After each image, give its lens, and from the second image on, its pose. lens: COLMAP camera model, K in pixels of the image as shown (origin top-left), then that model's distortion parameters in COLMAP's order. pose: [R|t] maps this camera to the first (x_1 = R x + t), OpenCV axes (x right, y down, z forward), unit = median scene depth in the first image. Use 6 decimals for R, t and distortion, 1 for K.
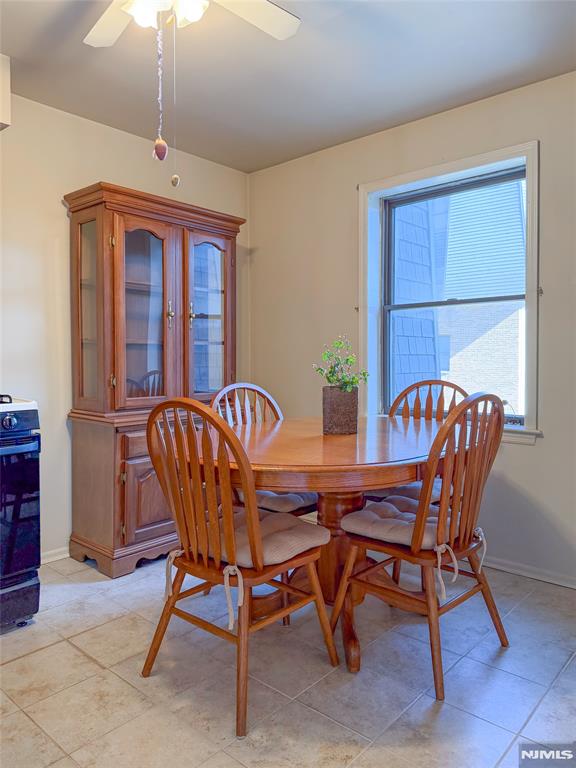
lens RADIAL K [[549.9, 0, 288.3], [0, 549.9, 376.3], [0, 0, 1]] dist [0.053052, -0.069213]
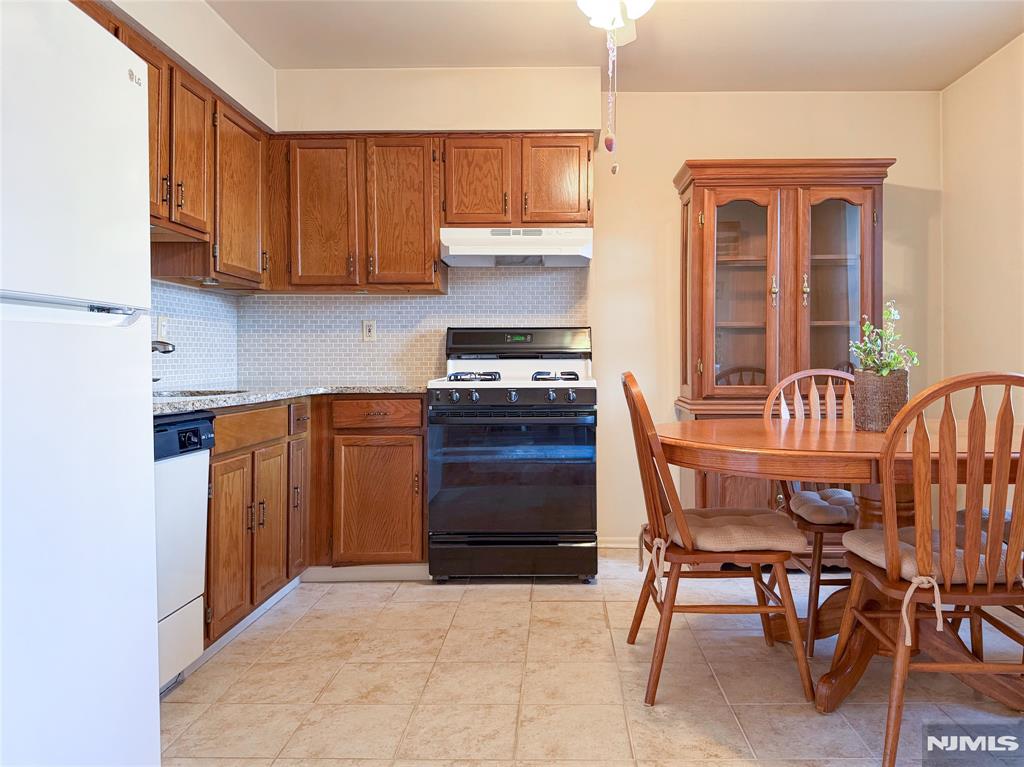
lens RADIAL K [[733.2, 0, 554.2], [0, 733.2, 372.0], [0, 0, 1]] dist [0.053052, -0.069213]
pose [[0.656737, 0.005876, -0.754097, 0.462908], [-0.022027, 0.999692, -0.011392, 0.036850], [0.753798, 0.024092, 0.656665, -0.014304]]
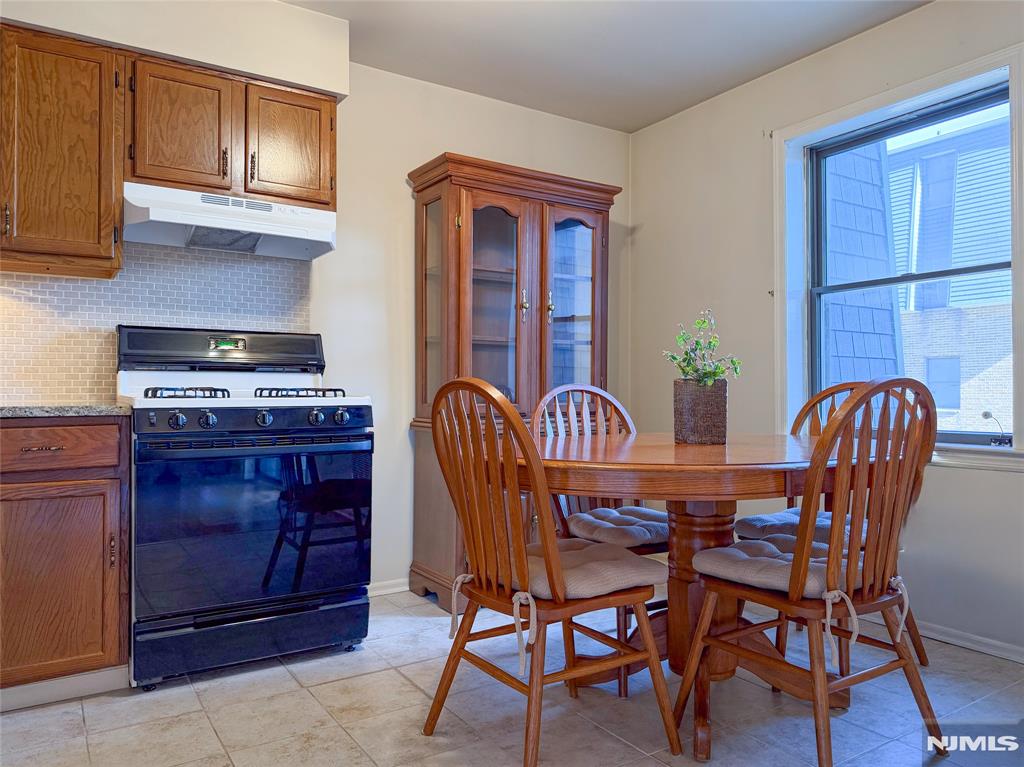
lens RADIAL K [[733.2, 0, 519.1], [0, 733.2, 388.9], [0, 0, 1]] dist [0.053052, -0.069213]
pose [[0.964290, -0.002129, -0.264842, 0.074429], [-0.008772, 0.999162, -0.039970, 0.061009], [0.264705, 0.040866, 0.963463, -0.065447]]
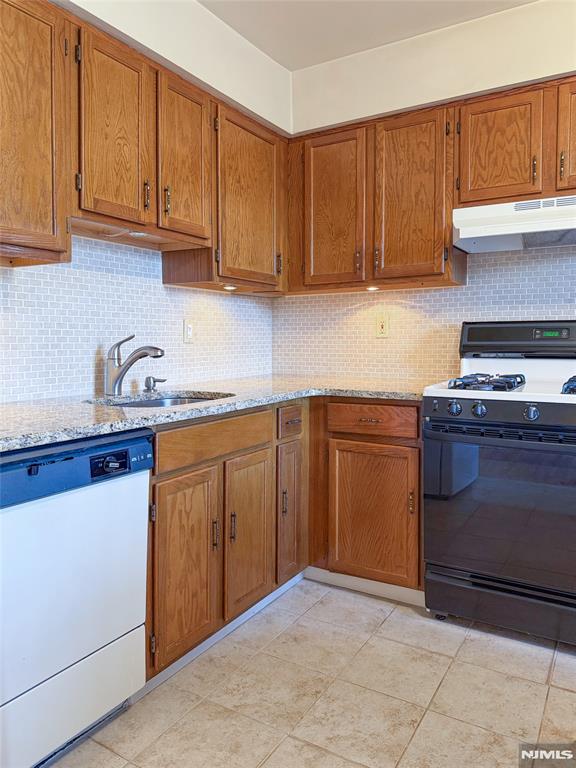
lens RADIAL K [[549.9, 0, 292.7], [0, 549.9, 365.7], [0, 0, 1]] dist [0.053052, -0.069213]
pose [[0.183761, 0.043092, -0.982026, 0.167890], [-0.030992, 0.998796, 0.038028, -0.009926], [0.982482, 0.023446, 0.184875, 0.275612]]
